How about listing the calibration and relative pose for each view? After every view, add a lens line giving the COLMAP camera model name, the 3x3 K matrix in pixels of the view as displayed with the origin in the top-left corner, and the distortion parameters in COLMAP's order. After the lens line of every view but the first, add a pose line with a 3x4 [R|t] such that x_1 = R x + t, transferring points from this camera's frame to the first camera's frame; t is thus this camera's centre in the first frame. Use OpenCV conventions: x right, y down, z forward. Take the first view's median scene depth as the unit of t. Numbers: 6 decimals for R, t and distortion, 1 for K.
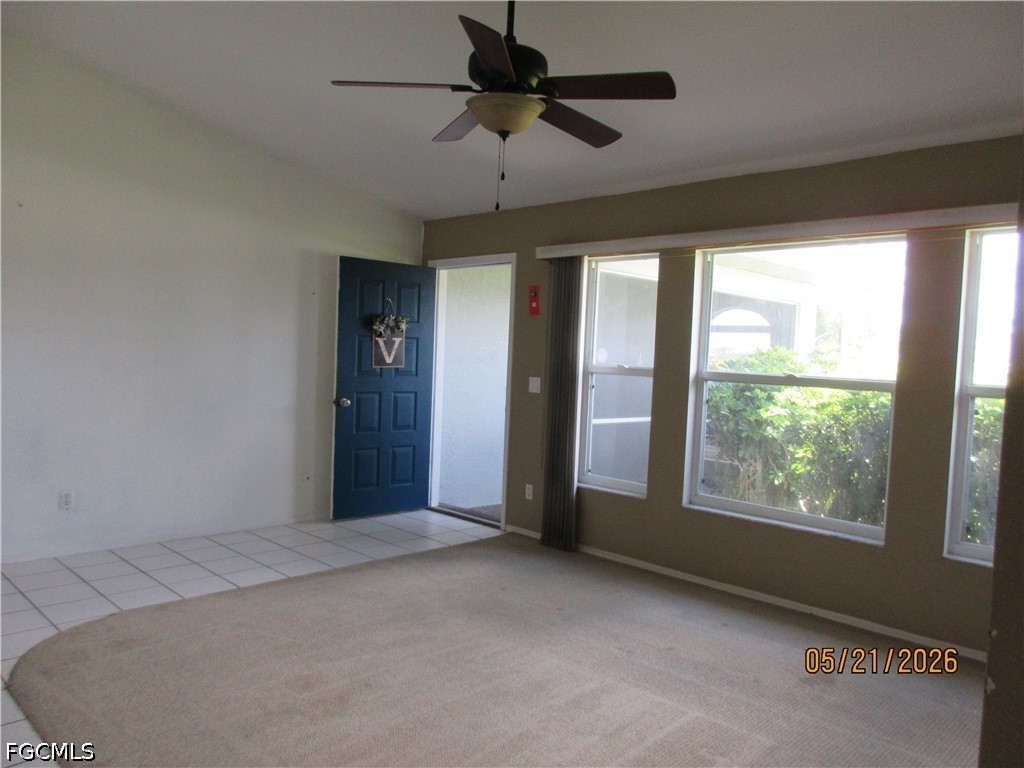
lens RADIAL K [[746.3, 0, 515.9], [0, 746.3, 388.9], [0, 0, 1]] dist [-0.019870, 0.012246]
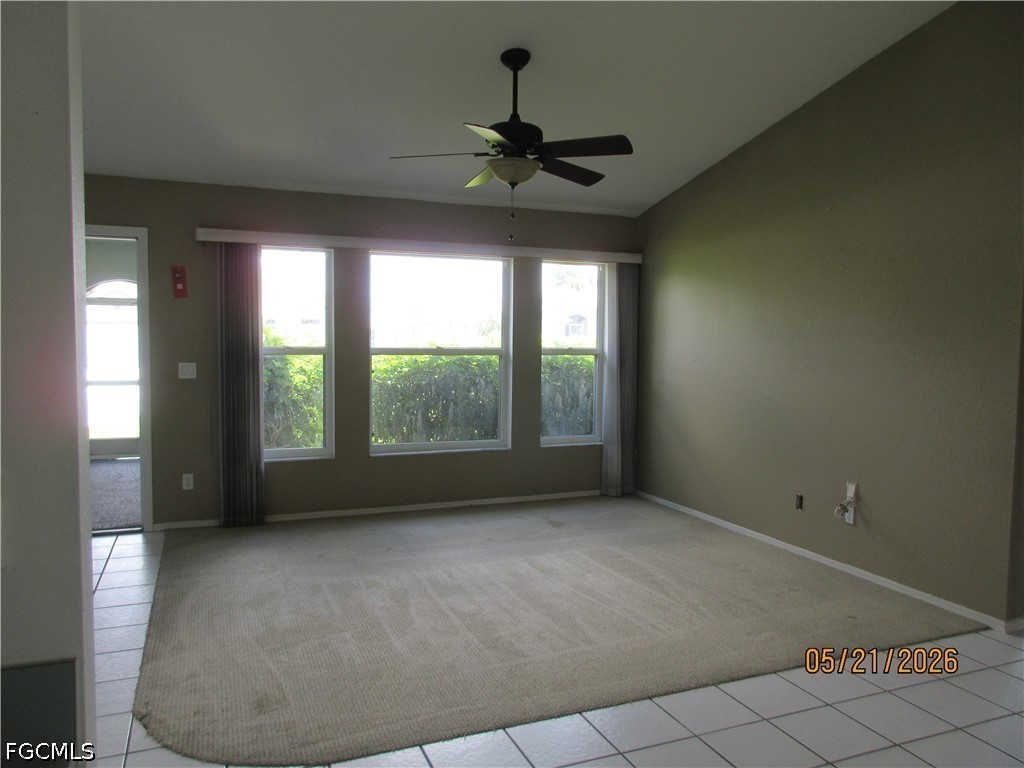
lens RADIAL K [[746.3, 0, 506.4], [0, 746.3, 387.2], [0, 0, 1]] dist [-0.019870, 0.012246]
pose [[0.402425, -0.100353, 0.909936, -0.774526], [0.051530, 0.994881, 0.086932, -0.052038], [-0.914002, 0.011906, 0.405536, 0.267385]]
